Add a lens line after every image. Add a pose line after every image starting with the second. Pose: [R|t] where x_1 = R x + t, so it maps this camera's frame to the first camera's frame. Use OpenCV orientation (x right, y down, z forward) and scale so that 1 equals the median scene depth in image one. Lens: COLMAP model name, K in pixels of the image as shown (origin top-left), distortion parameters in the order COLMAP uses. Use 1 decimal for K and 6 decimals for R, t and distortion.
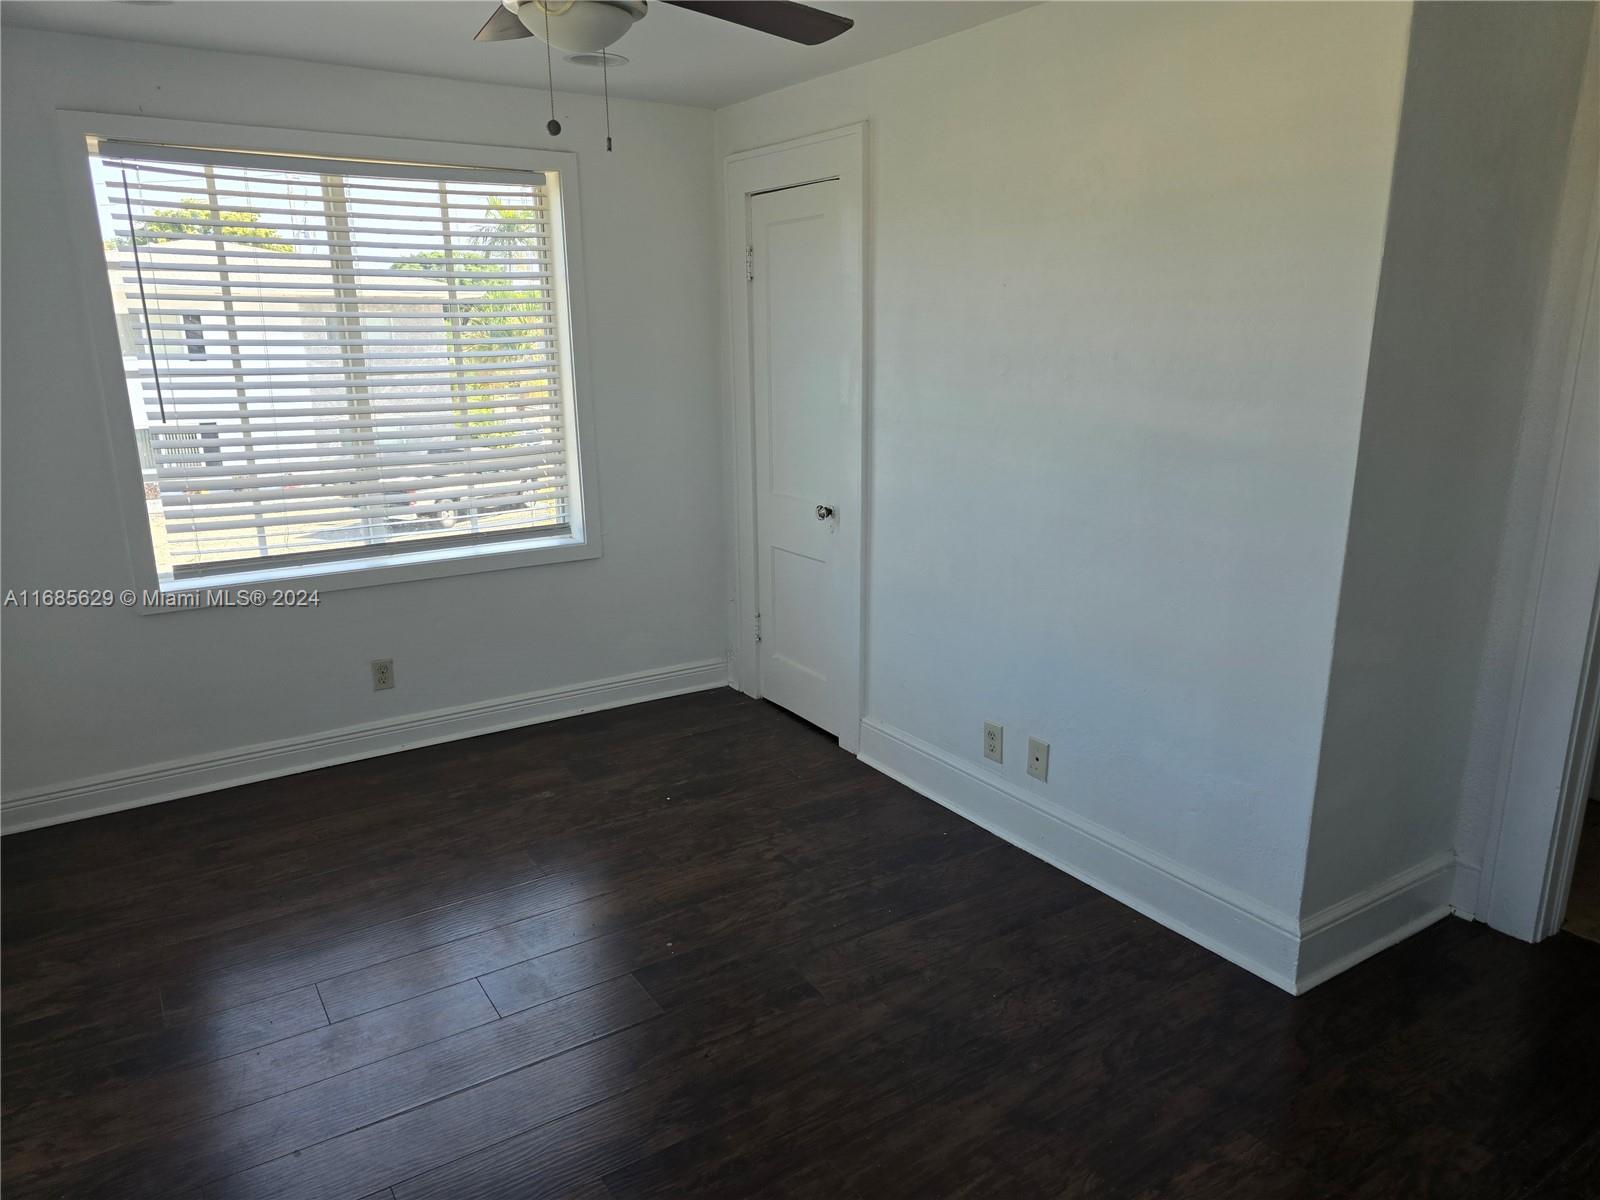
lens RADIAL K [[1072.7, 0, 805.5], [0, 1072.7, 604.7], [0, 0, 1]] dist [0.047412, -0.038192]
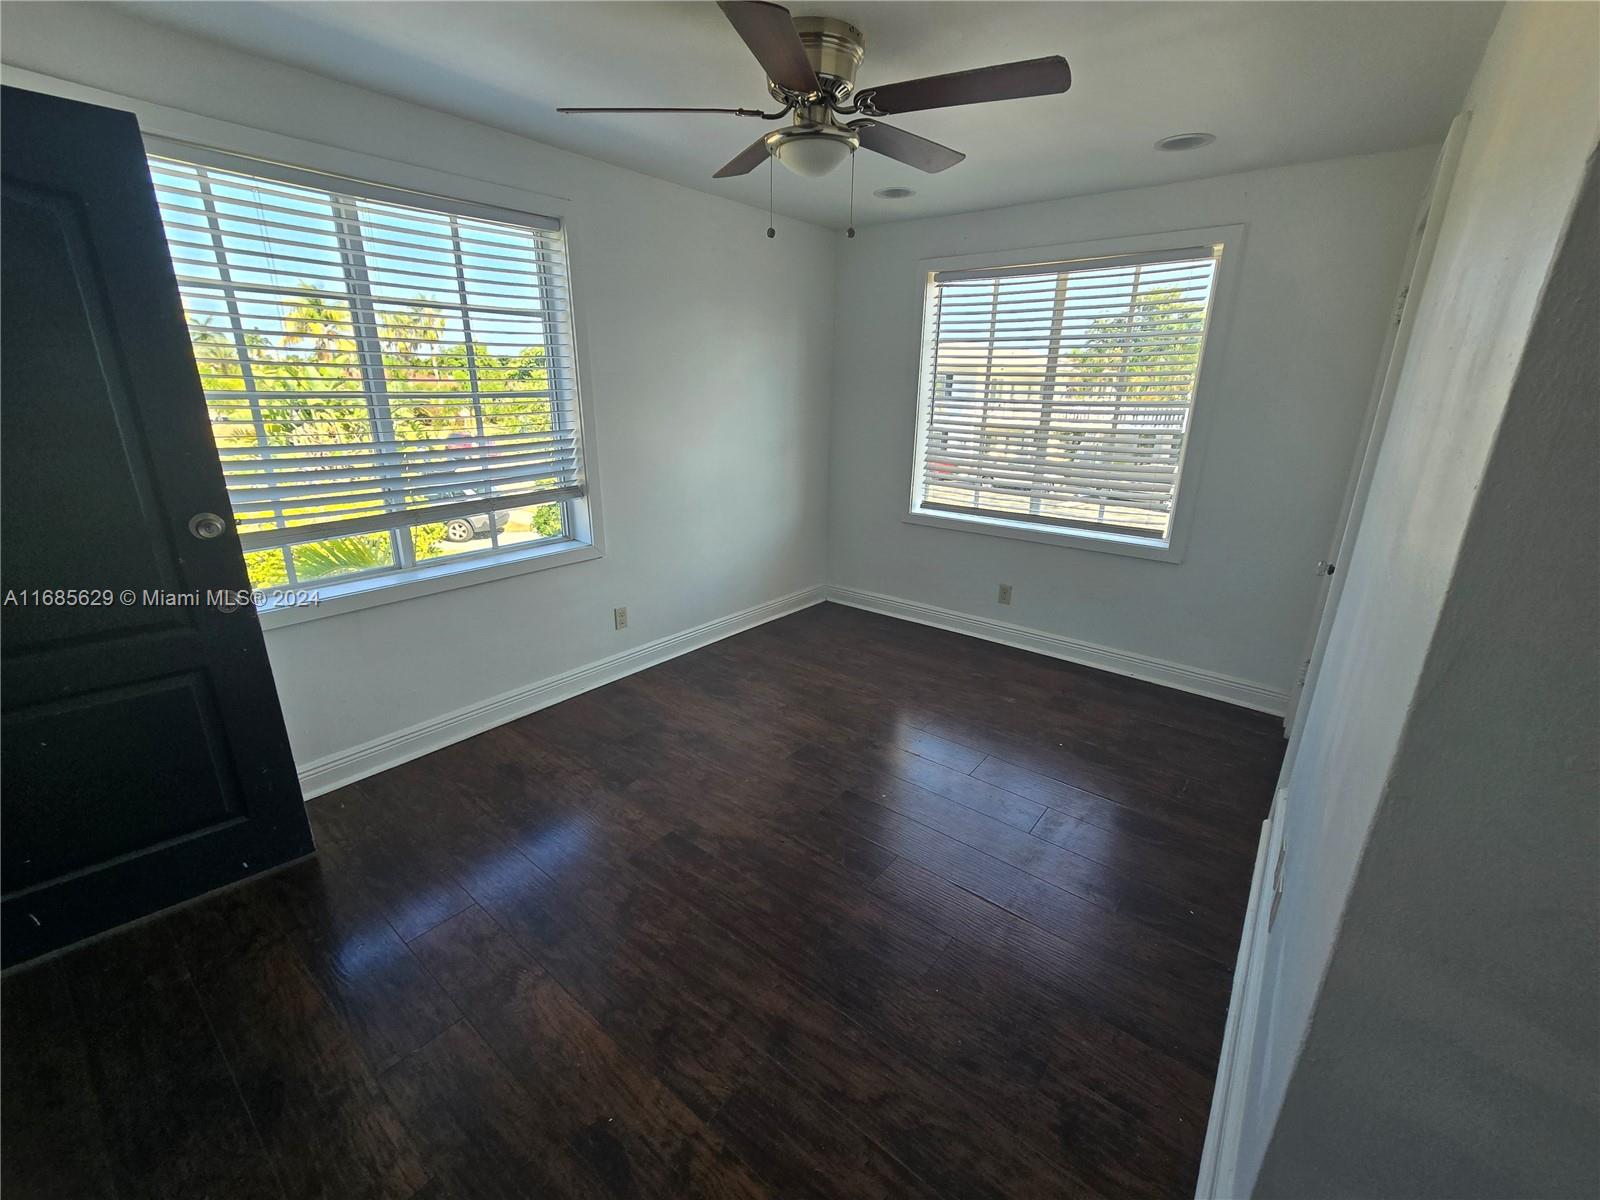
lens RADIAL K [[656.2, 0, 807.6], [0, 656.2, 589.5], [0, 0, 1]] dist [-0.002636, 0.001150]
pose [[0.320692, 0.293993, -0.900403, 0.437574], [-0.250060, 0.943163, 0.218892, -0.091941], [0.913579, 0.154958, 0.375980, 0.414145]]
